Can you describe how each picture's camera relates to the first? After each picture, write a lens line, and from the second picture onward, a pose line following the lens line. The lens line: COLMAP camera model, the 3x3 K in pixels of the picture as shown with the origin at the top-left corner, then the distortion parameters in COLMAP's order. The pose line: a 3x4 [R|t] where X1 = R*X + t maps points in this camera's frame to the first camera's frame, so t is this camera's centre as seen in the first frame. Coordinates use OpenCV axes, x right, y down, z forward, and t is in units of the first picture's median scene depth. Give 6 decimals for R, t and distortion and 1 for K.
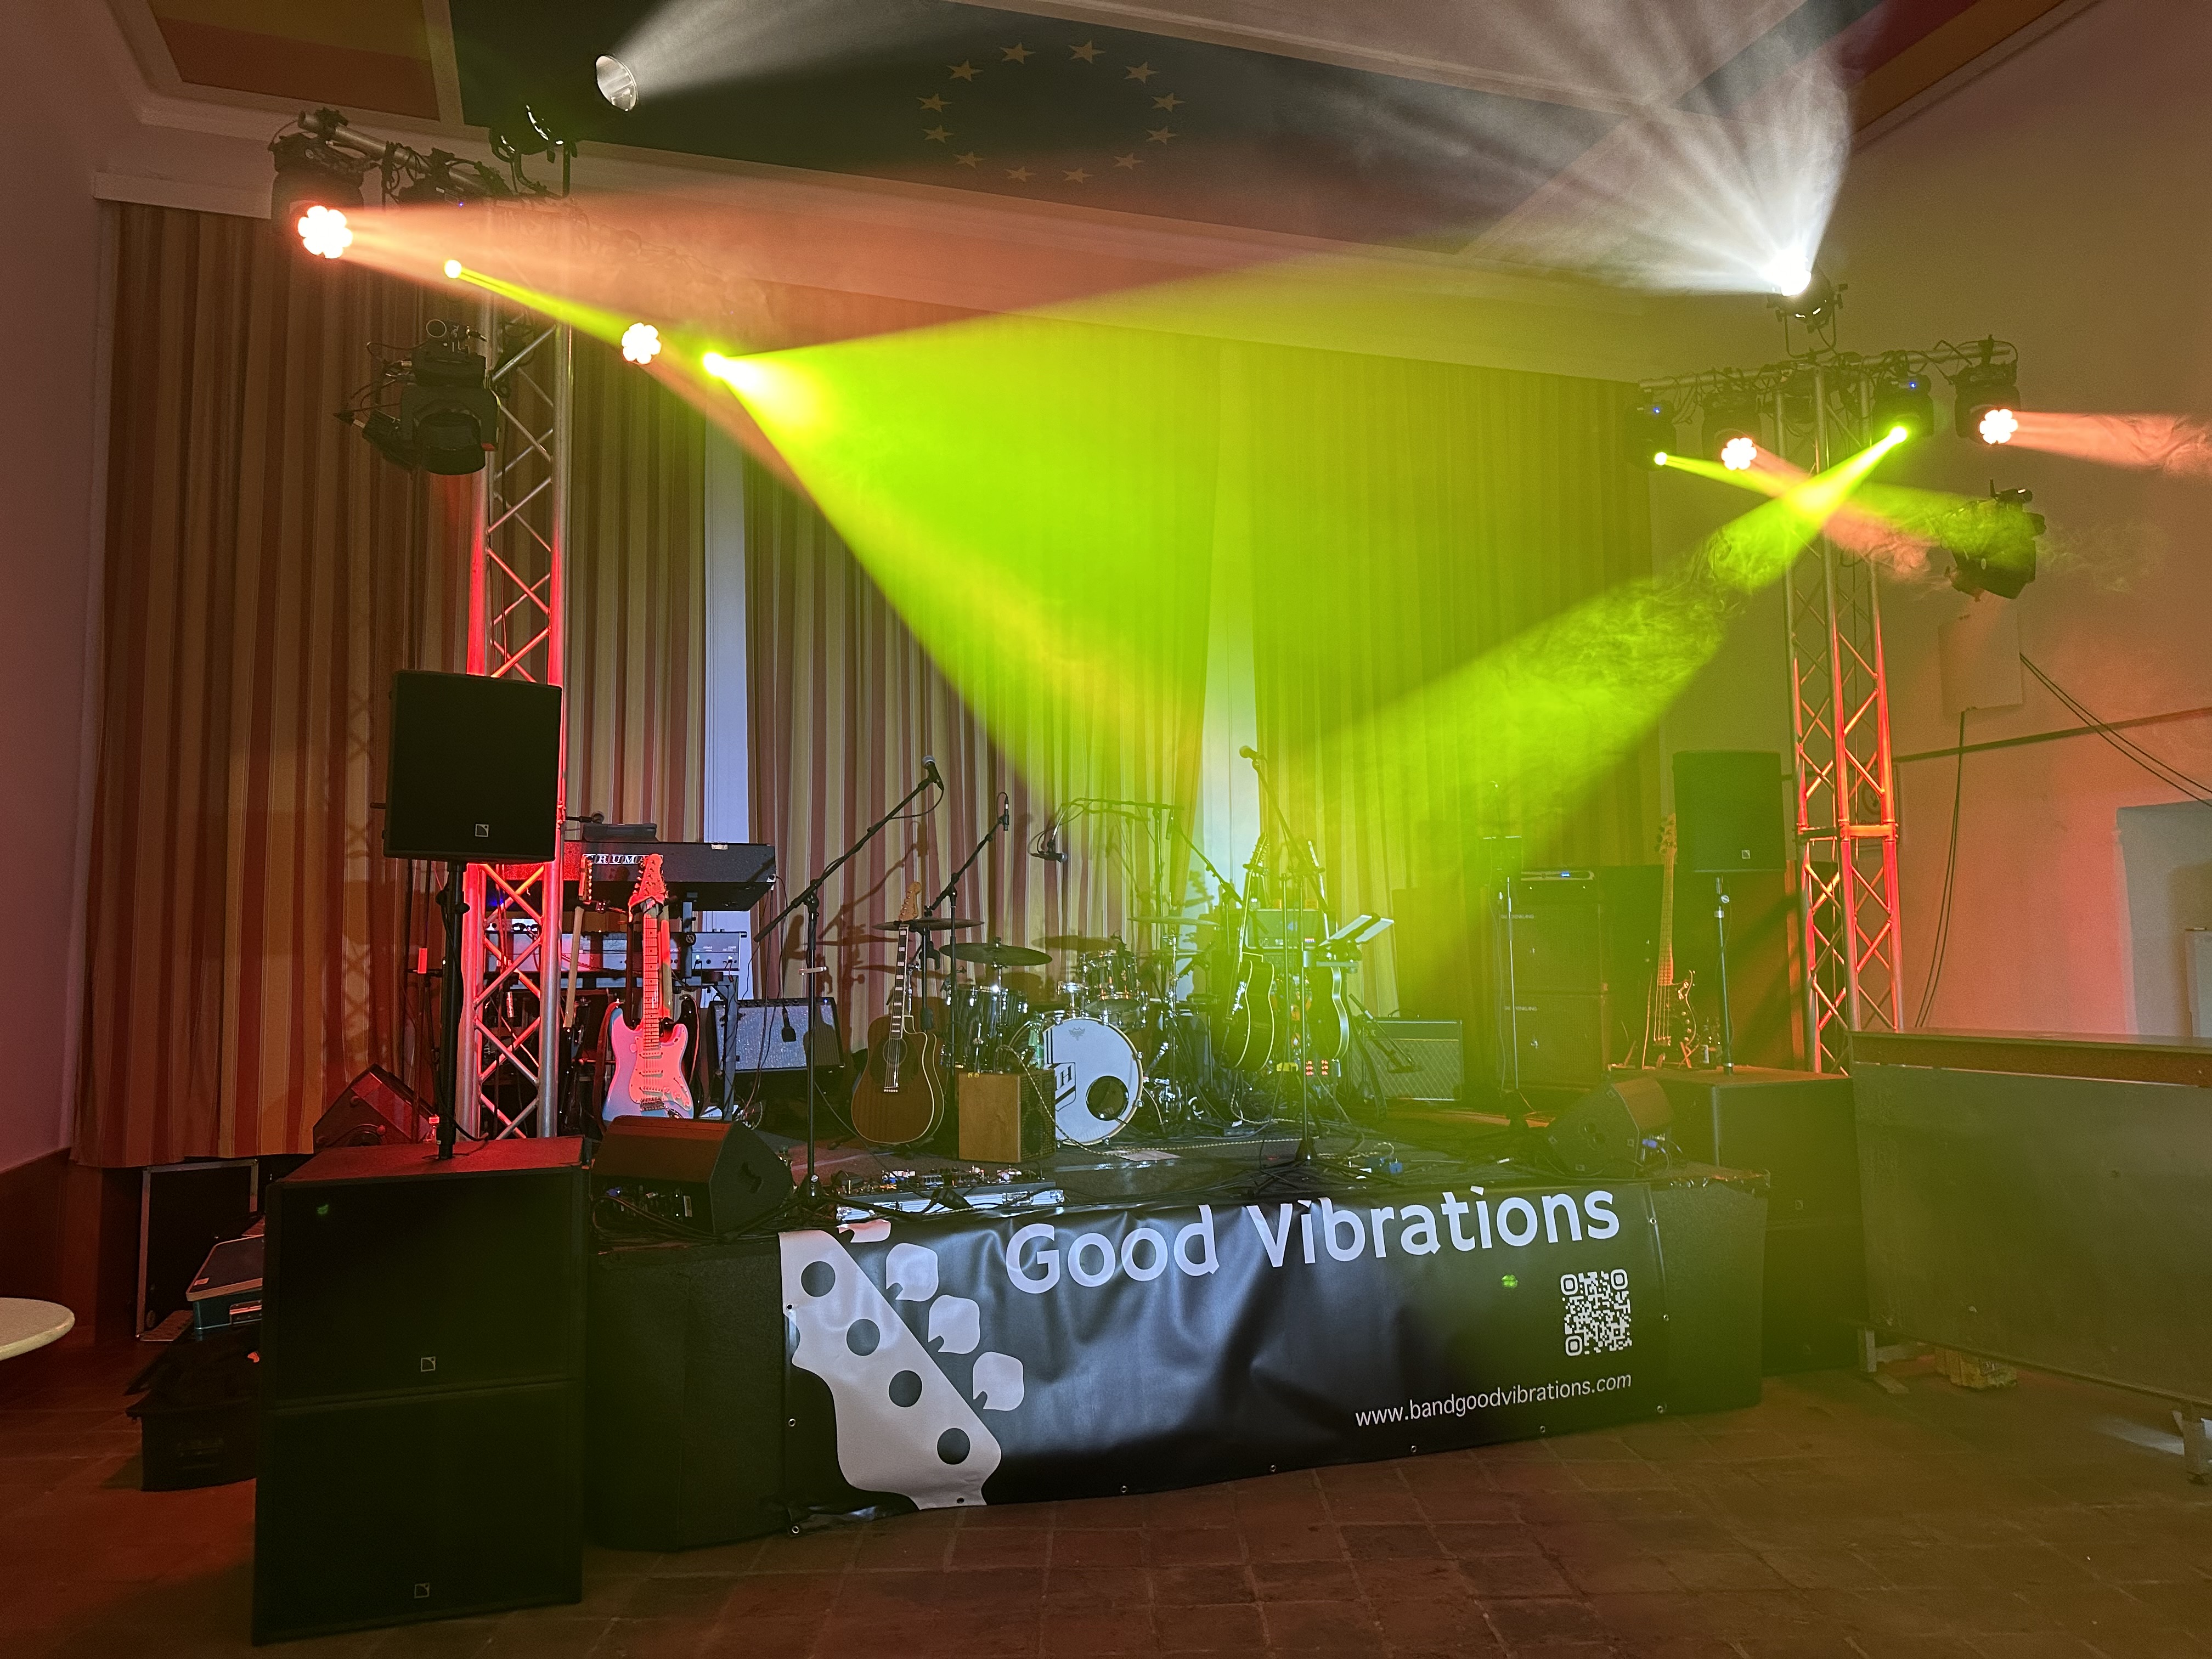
lens RADIAL K [[1564.2, 0, 1103.8], [0, 1564.2, 827.1], [0, 0, 1]] dist [-0.005308, -0.001627]
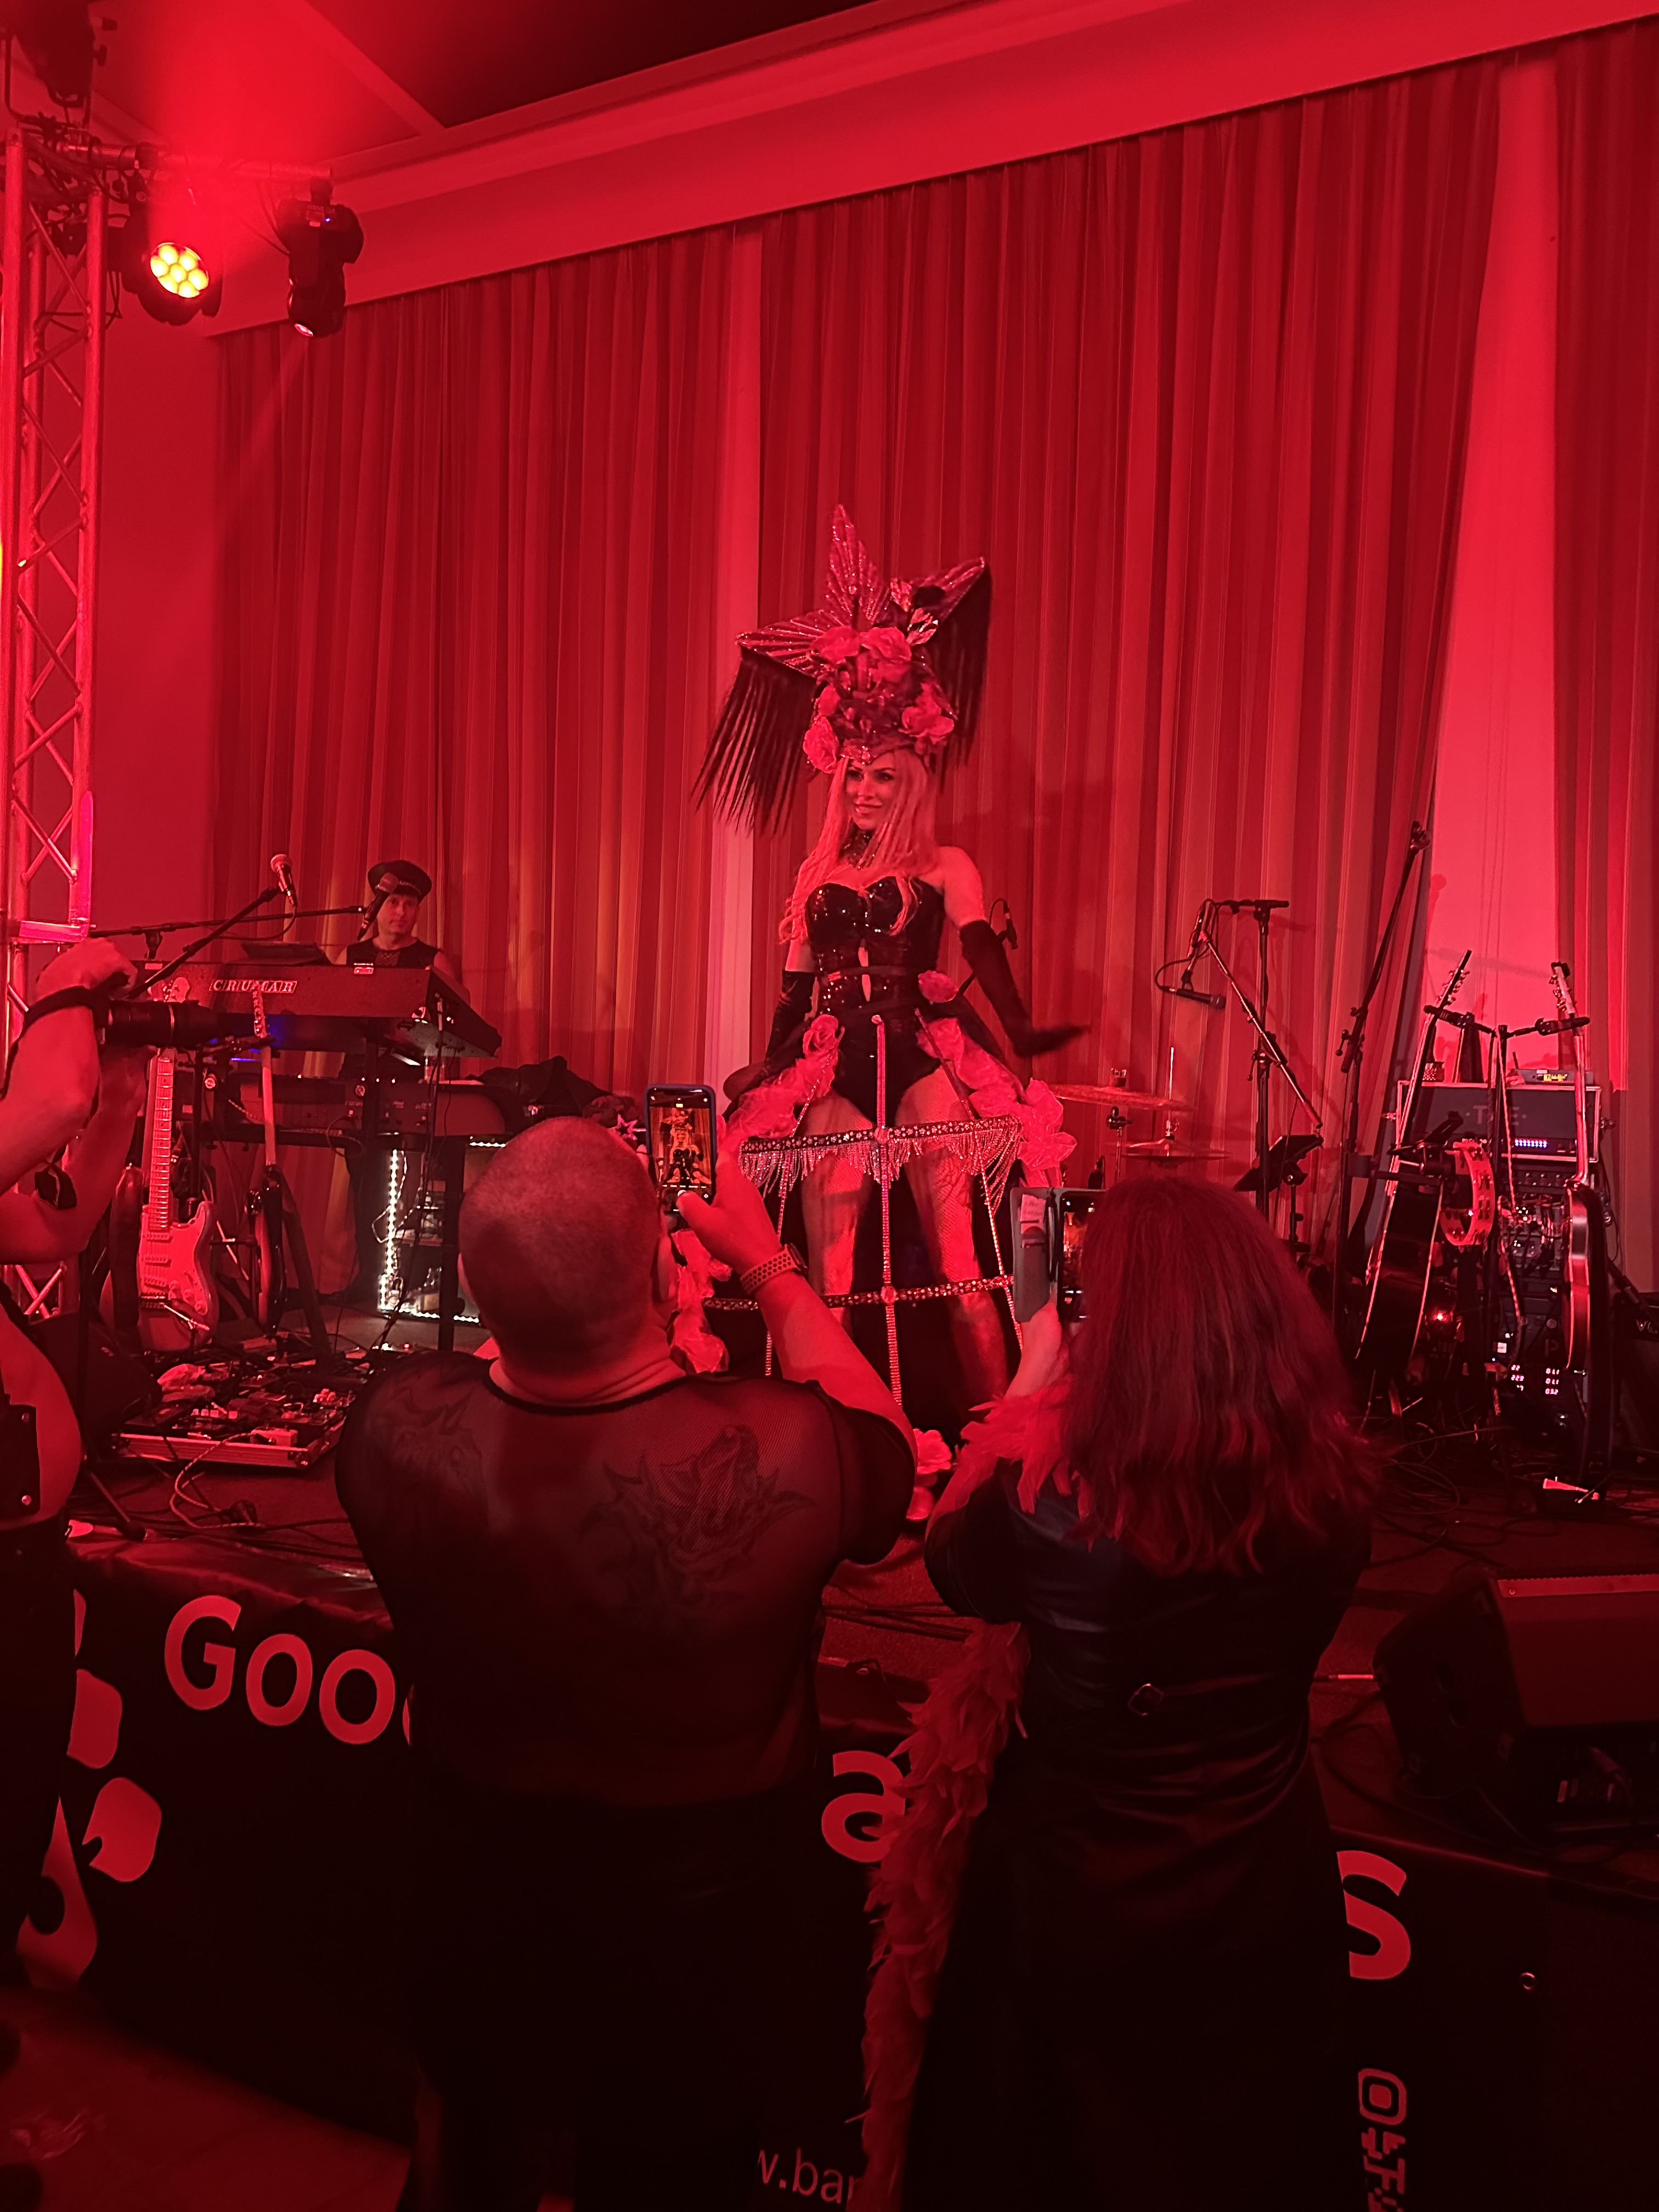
lens RADIAL K [[1564.2, 0, 829.9], [0, 1564.2, 1102.3], [0, 0, 1]] dist [-0.005308, -0.001627]
pose [[0.751333, 0.057762, -0.657390, 0.481216], [0.015366, 0.994361, 0.104933, 0.005542], [0.659744, -0.088941, 0.746209, 0.670007]]
